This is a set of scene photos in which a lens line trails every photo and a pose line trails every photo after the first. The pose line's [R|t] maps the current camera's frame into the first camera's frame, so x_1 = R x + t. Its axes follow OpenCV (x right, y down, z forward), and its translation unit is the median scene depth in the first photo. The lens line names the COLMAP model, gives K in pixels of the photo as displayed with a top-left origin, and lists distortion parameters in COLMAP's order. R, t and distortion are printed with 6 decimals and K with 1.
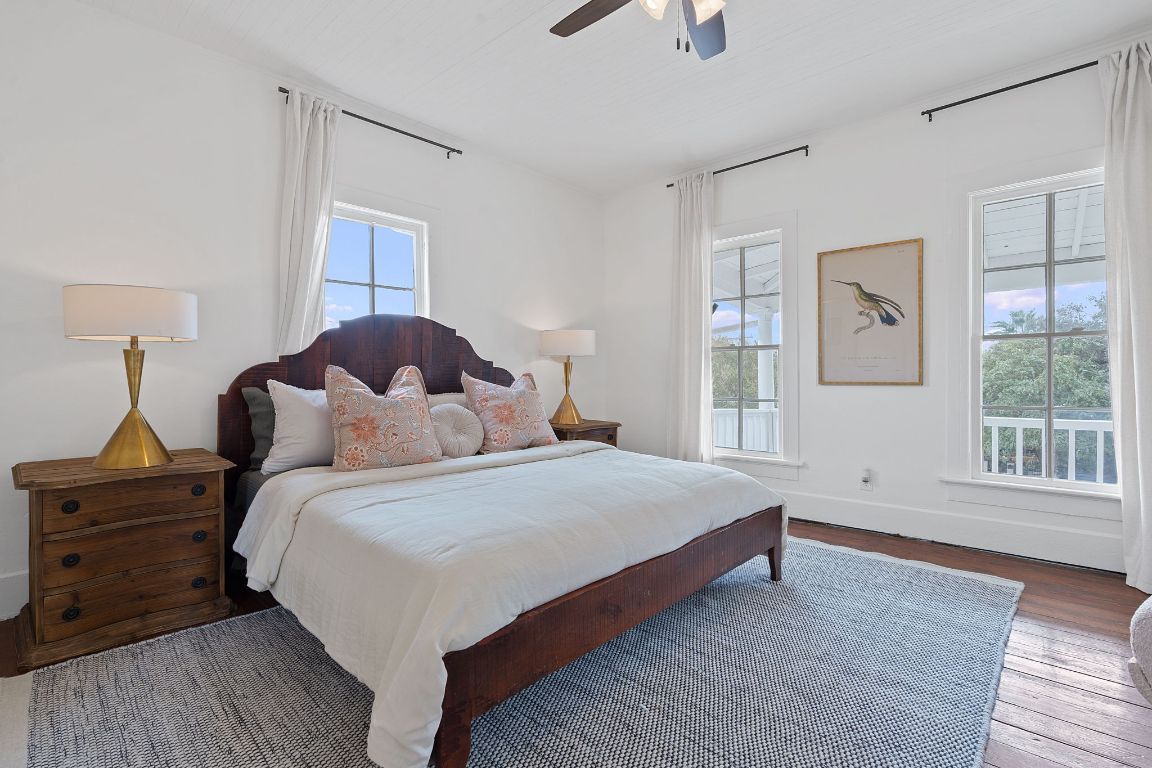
lens RADIAL K [[547.6, 0, 579.1], [0, 547.6, 387.3], [0, 0, 1]] dist [-0.000988, 0.000112]
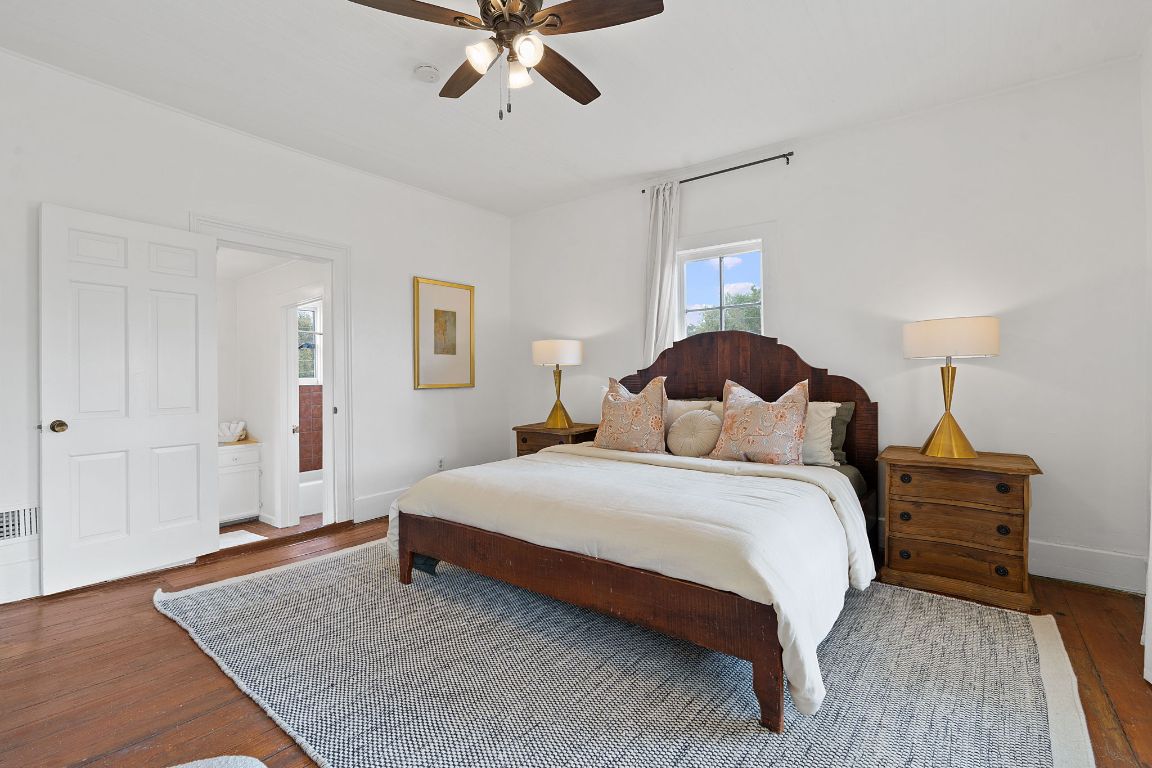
lens RADIAL K [[547.6, 0, 579.1], [0, 547.6, 387.3], [0, 0, 1]] dist [-0.000988, 0.000112]
pose [[0.085523, 0.005332, -0.996322, 0.844648], [-0.032617, 0.999465, 0.002549, -0.008298], [0.995802, 0.032279, 0.085651, 0.650897]]
